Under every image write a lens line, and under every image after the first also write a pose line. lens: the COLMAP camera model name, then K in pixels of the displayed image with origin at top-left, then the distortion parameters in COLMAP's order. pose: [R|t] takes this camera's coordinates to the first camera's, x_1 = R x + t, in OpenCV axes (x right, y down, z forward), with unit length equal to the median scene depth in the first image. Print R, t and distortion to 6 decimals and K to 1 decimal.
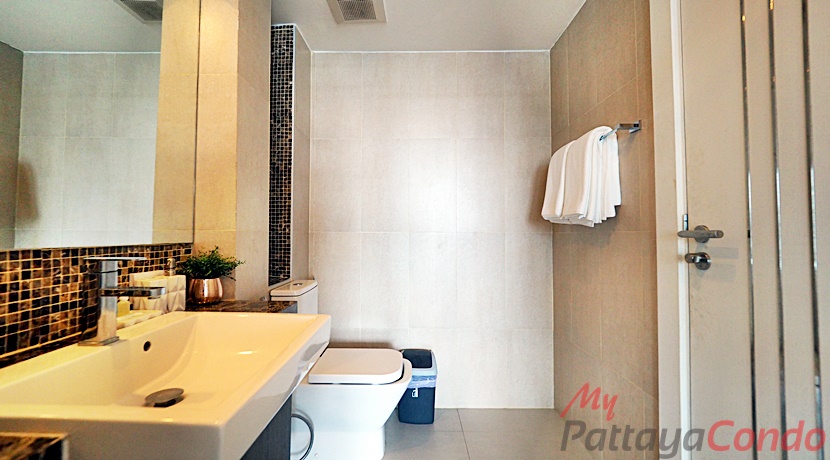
lens RADIAL K [[351.1, 0, 414.6], [0, 351.1, 221.5], [0, 0, 1]] dist [-0.000498, -0.000009]
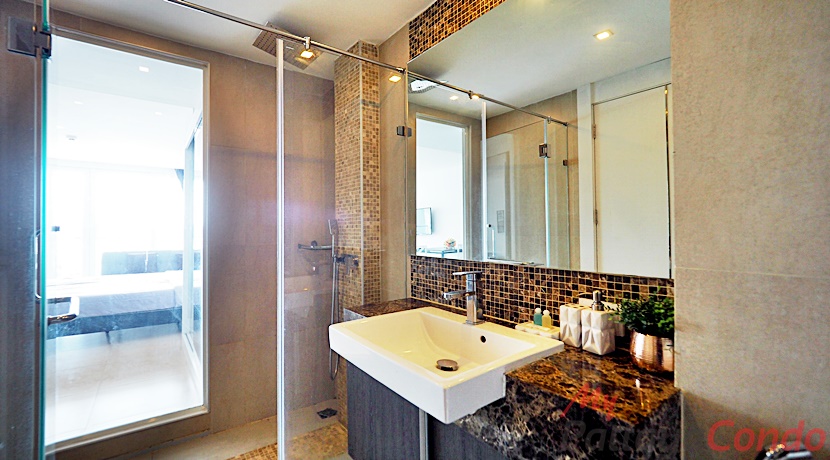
lens RADIAL K [[351.1, 0, 414.6], [0, 351.1, 221.5], [0, 0, 1]] dist [-0.000498, -0.000009]
pose [[-0.792729, -0.005902, -0.609546, 0.316845], [0.027886, 0.998555, -0.045935, -0.062003], [0.608936, -0.053412, -0.791419, 1.971432]]
